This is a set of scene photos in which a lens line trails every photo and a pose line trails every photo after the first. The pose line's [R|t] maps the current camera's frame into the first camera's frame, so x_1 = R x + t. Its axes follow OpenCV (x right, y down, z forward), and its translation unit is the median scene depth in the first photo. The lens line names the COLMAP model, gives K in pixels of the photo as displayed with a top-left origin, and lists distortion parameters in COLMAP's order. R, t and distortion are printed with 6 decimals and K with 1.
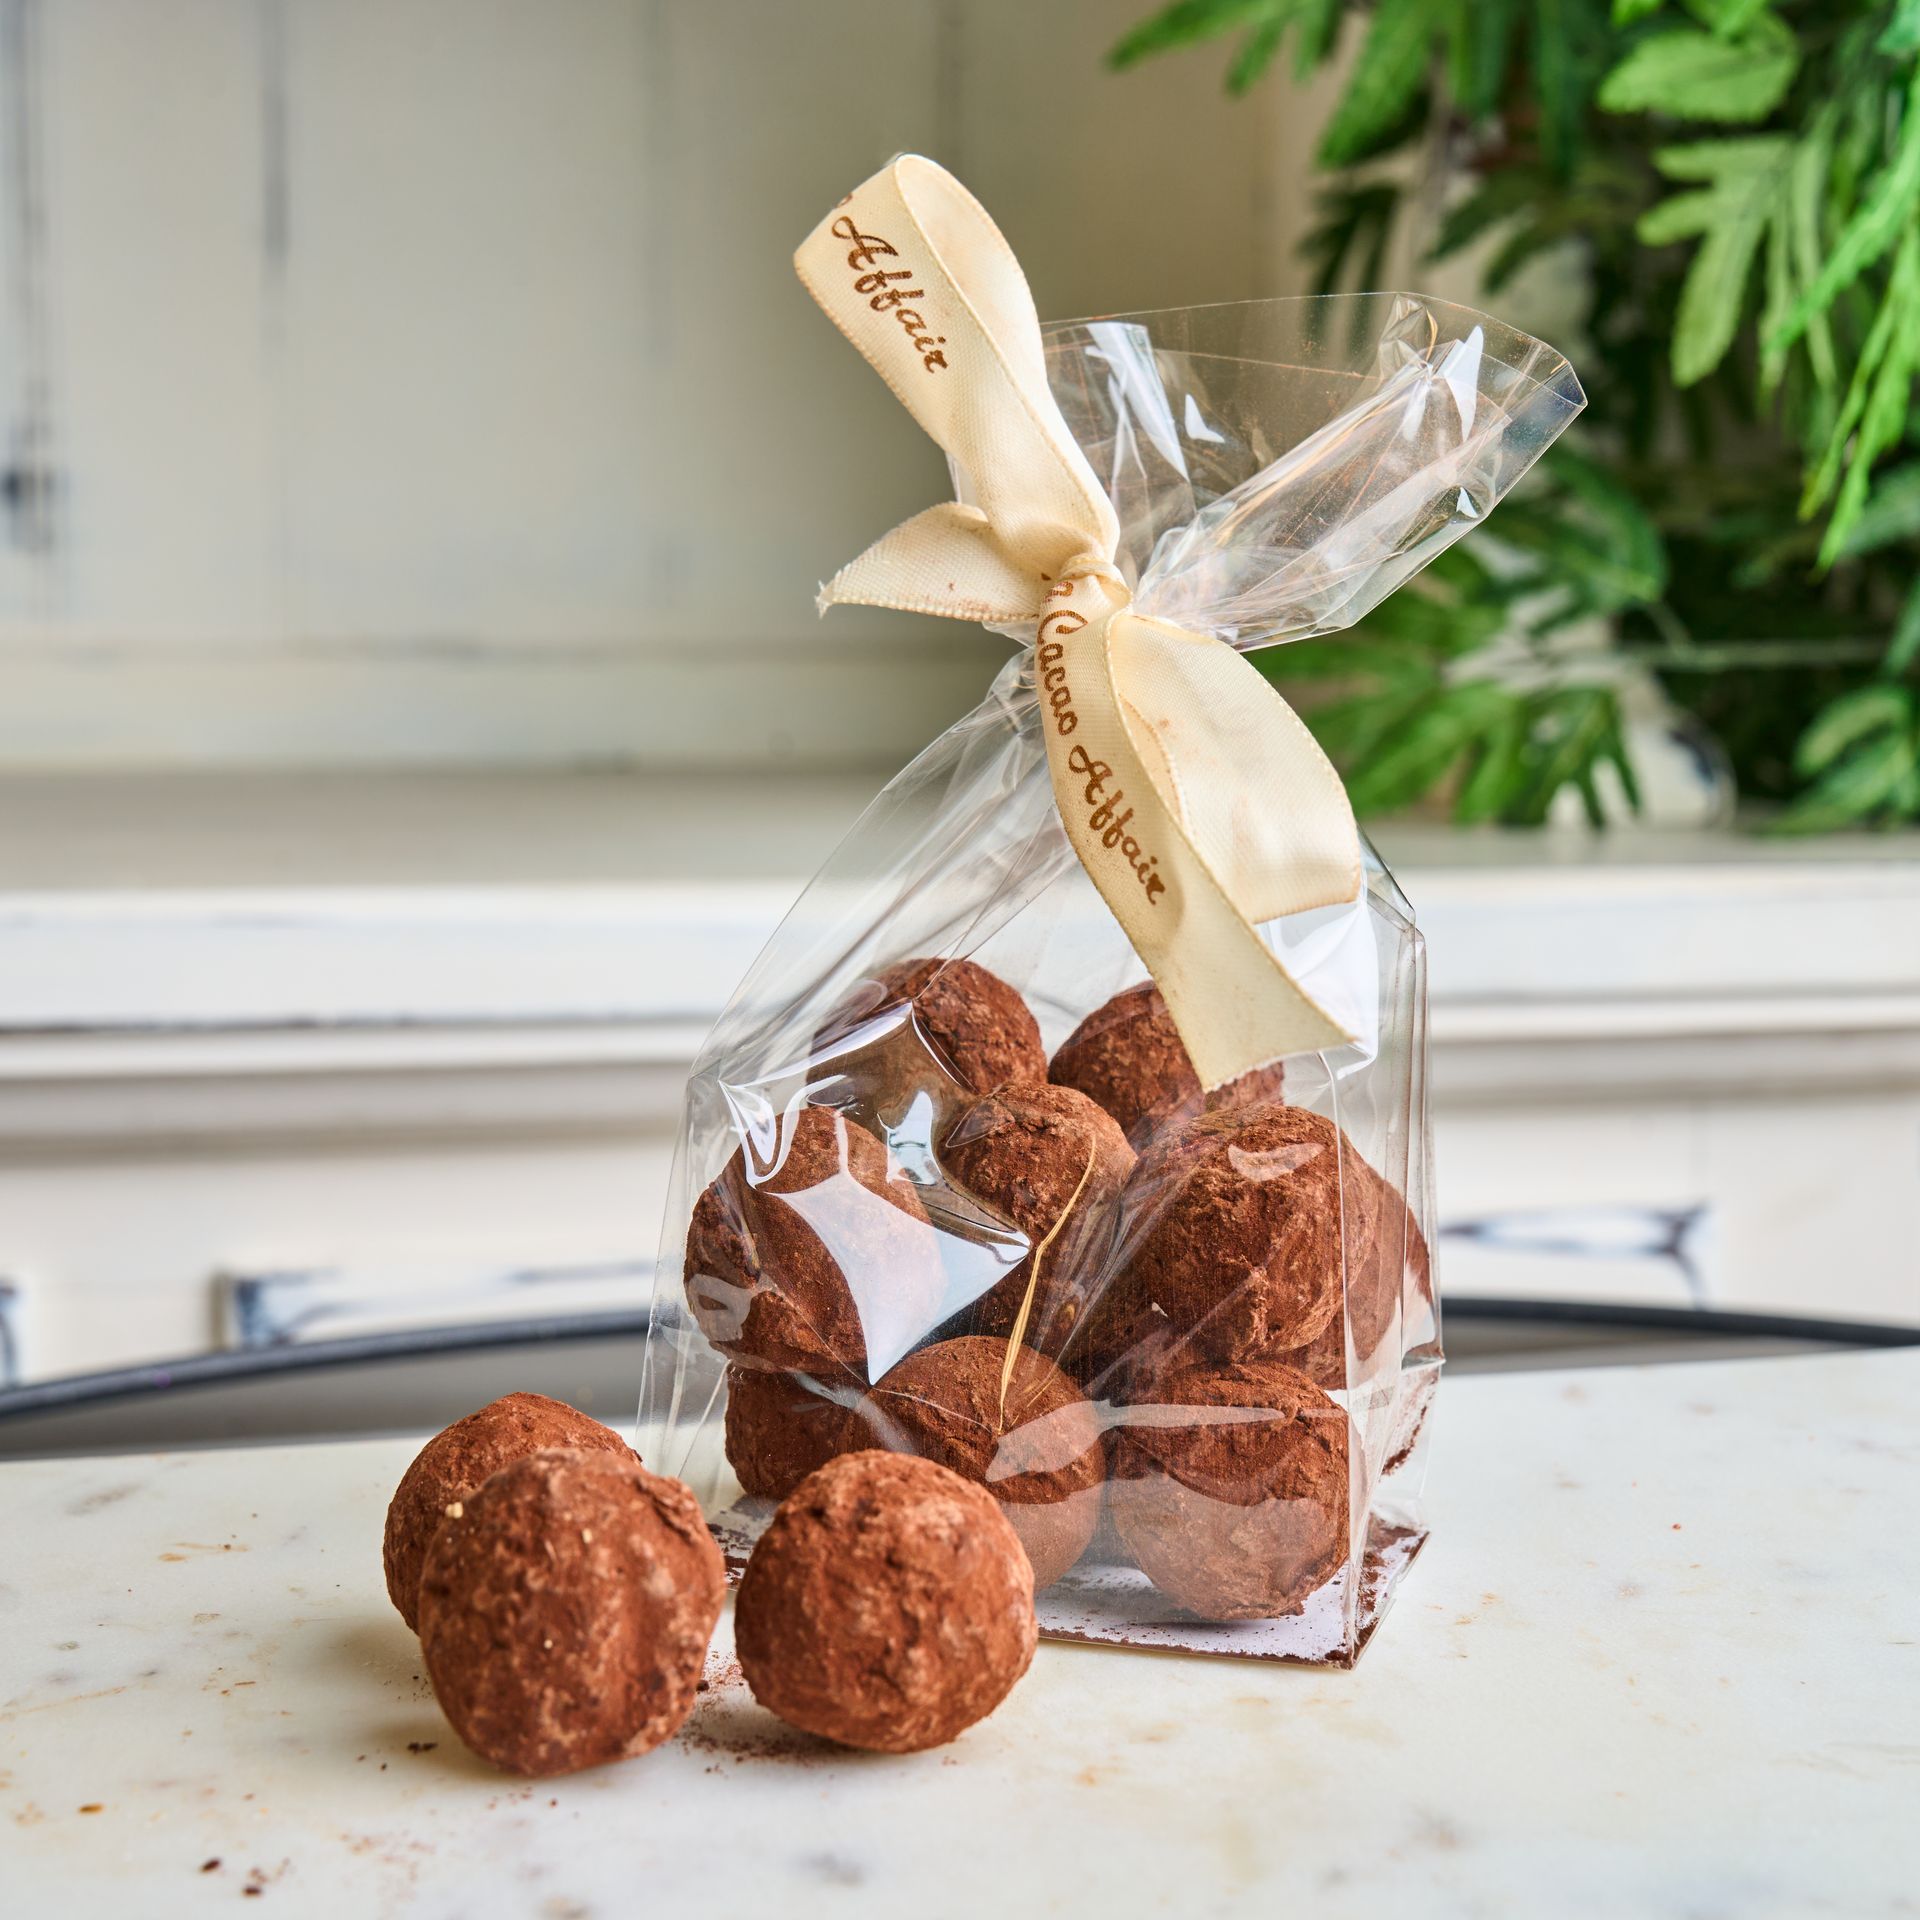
lens RADIAL K [[3326.5, 0, 895.9], [0, 3326.5, 958.1], [0, 0, 1]] dist [-0.015129, -0.139852]
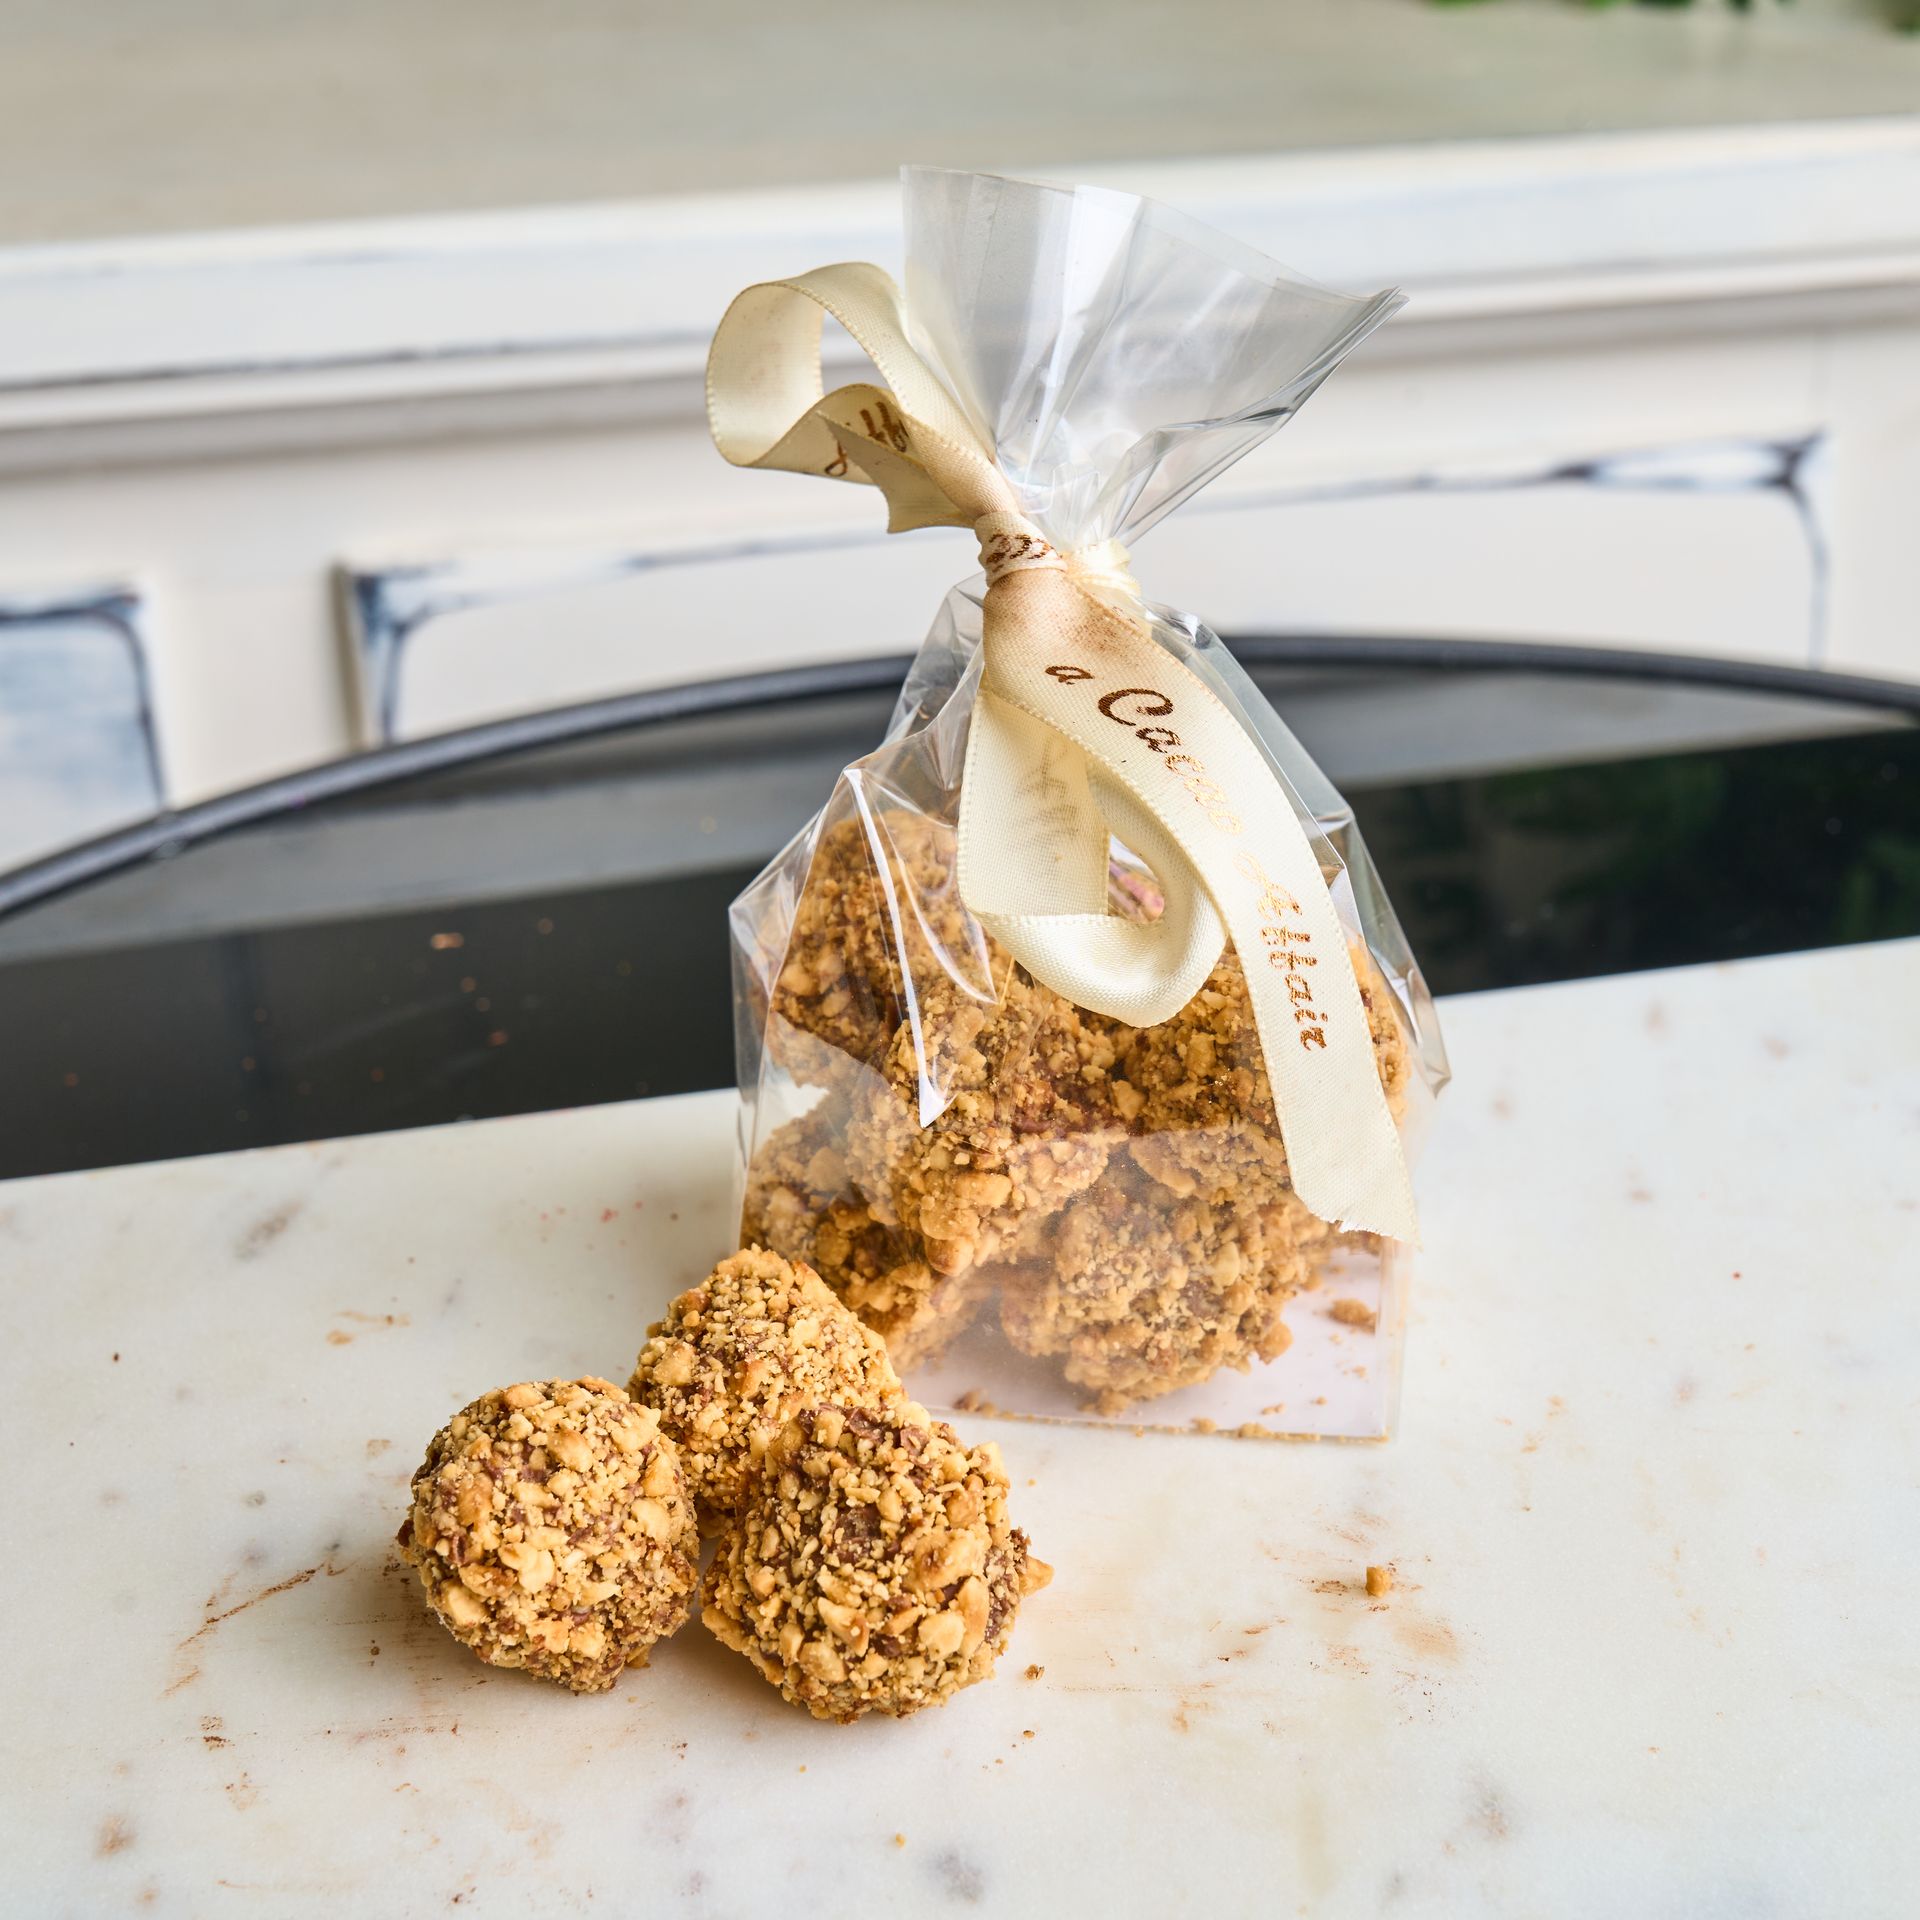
lens RADIAL K [[3315.1, 0, 1006.7], [0, 3315.1, 958.8], [0, 0, 1]] dist [-0.002358, -0.203272]
pose [[0.999951, -0.009121, -0.003927, 0.001894], [0.009926, 0.930715, 0.365612, -0.140287], [0.000320, -0.365633, 0.930759, 0.018011]]
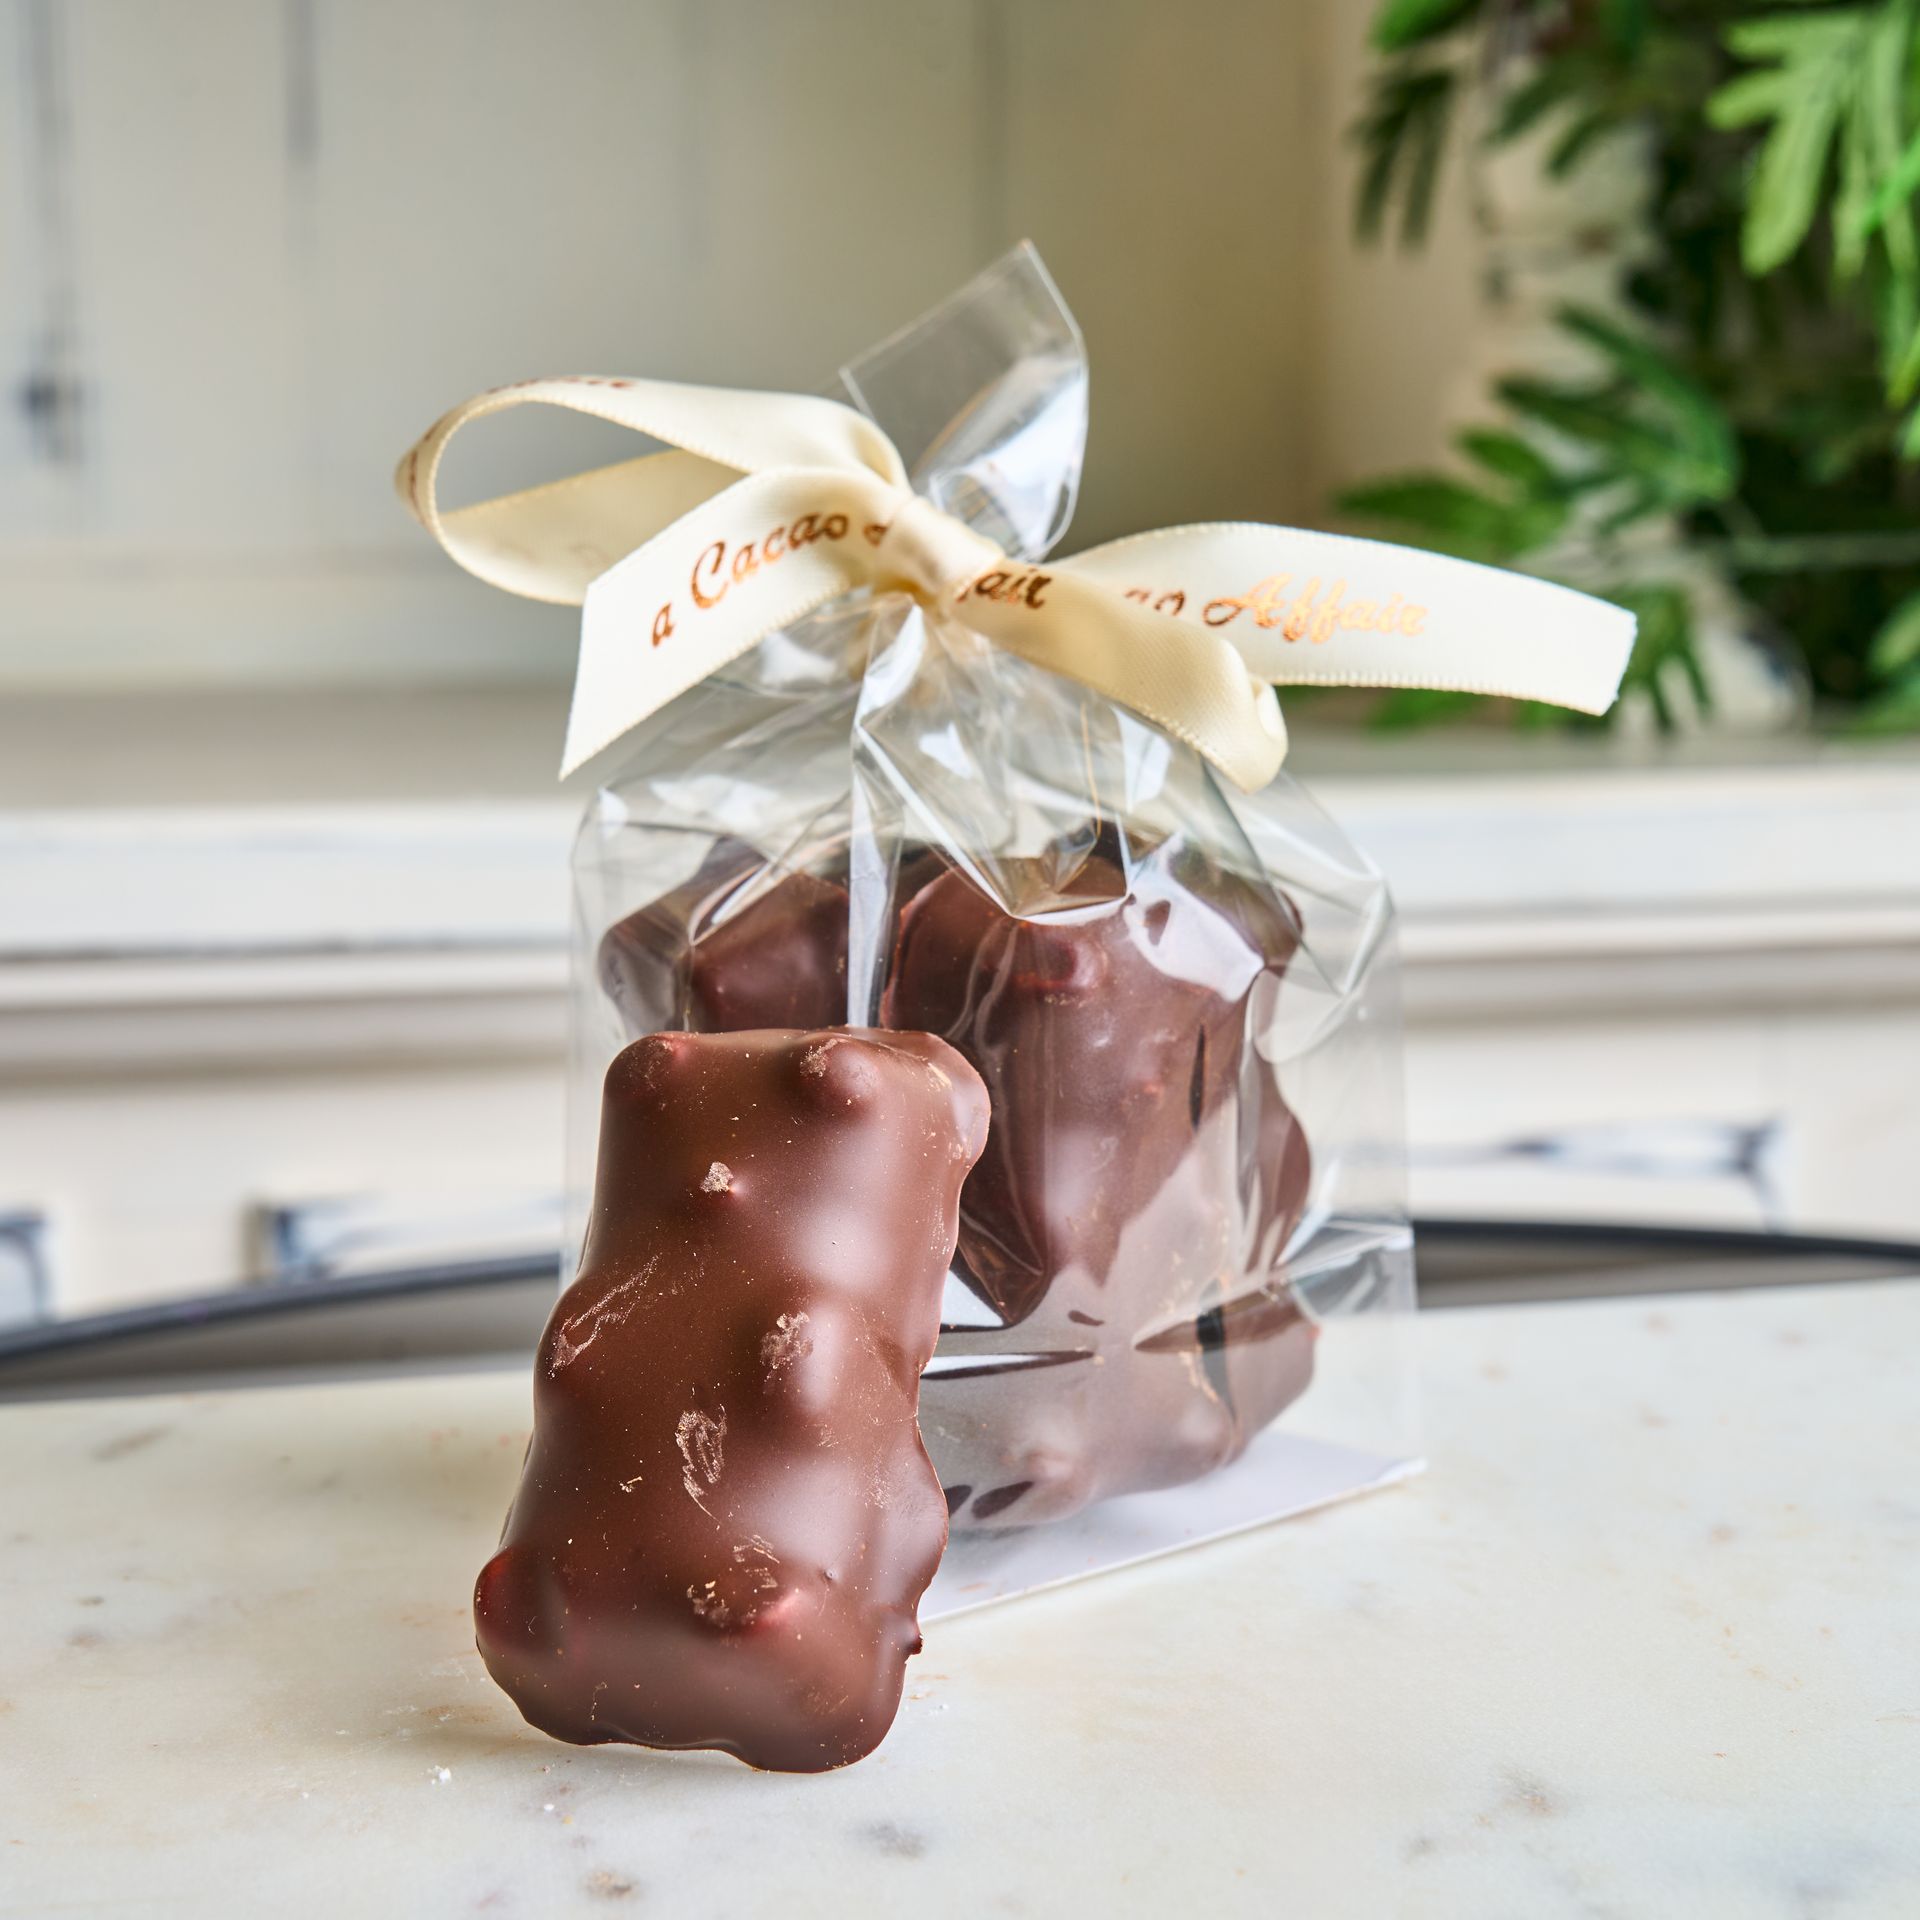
lens RADIAL K [[3361.3, 0, 874.5], [0, 3361.3, 964.2], [0, 0, 1]] dist [-0.014819, -0.155701]
pose [[0.999770, -0.007839, -0.019955, -0.000886], [0.008398, 0.999570, 0.028099, -0.000964], [0.019727, -0.028260, 0.999406, 0.015177]]
